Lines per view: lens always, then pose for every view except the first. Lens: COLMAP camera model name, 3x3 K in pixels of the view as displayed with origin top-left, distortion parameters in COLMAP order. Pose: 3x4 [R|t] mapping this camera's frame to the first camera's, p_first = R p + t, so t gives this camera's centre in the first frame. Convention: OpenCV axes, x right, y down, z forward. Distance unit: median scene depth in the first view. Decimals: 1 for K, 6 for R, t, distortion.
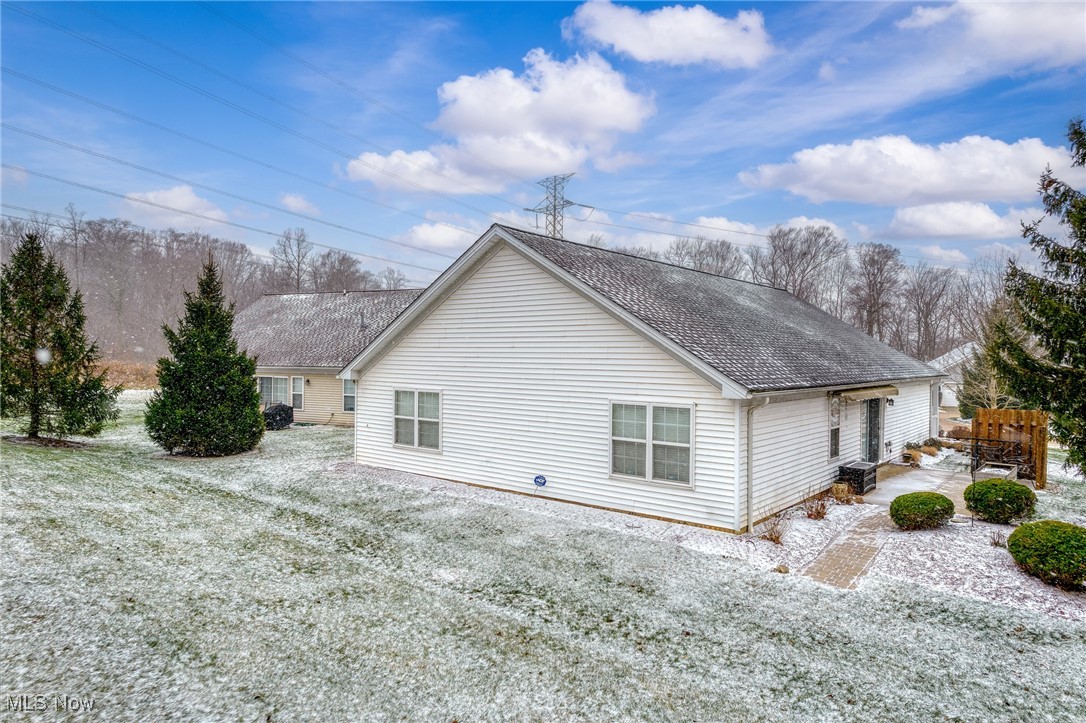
lens RADIAL K [[696.7, 0, 553.9], [0, 696.7, 365.5], [0, 0, 1]] dist [0.008960, 0.000729]
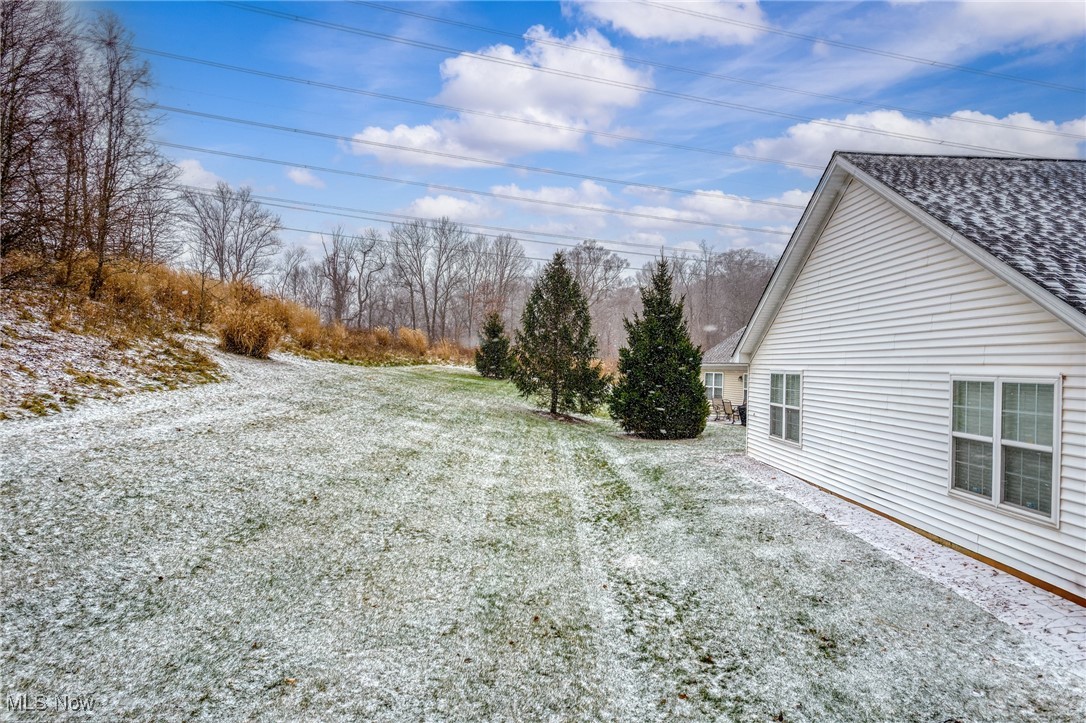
lens RADIAL K [[696.7, 0, 548.6], [0, 696.7, 365.2], [0, 0, 1]] dist [0.008960, 0.000729]
pose [[0.640374, 0.004316, -0.768051, 0.348416], [-0.028637, 0.999423, -0.018261, 0.064387], [0.767529, 0.033688, 0.640128, 0.299305]]
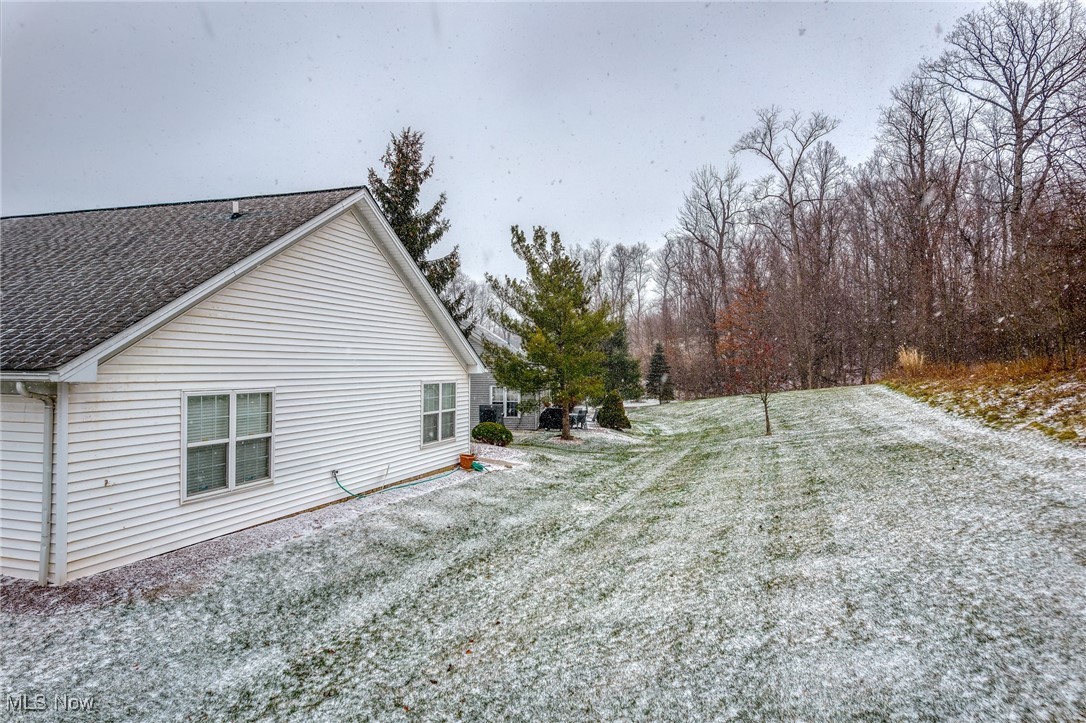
lens RADIAL K [[696.7, 0, 542.9], [0, 696.7, 361.1], [0, 0, 1]] dist [0.008960, 0.000729]
pose [[-0.349248, 0.000573, 0.937030, -0.710022], [0.014357, 0.999886, 0.004740, 0.021895], [-0.936920, 0.015108, -0.349216, 0.927562]]
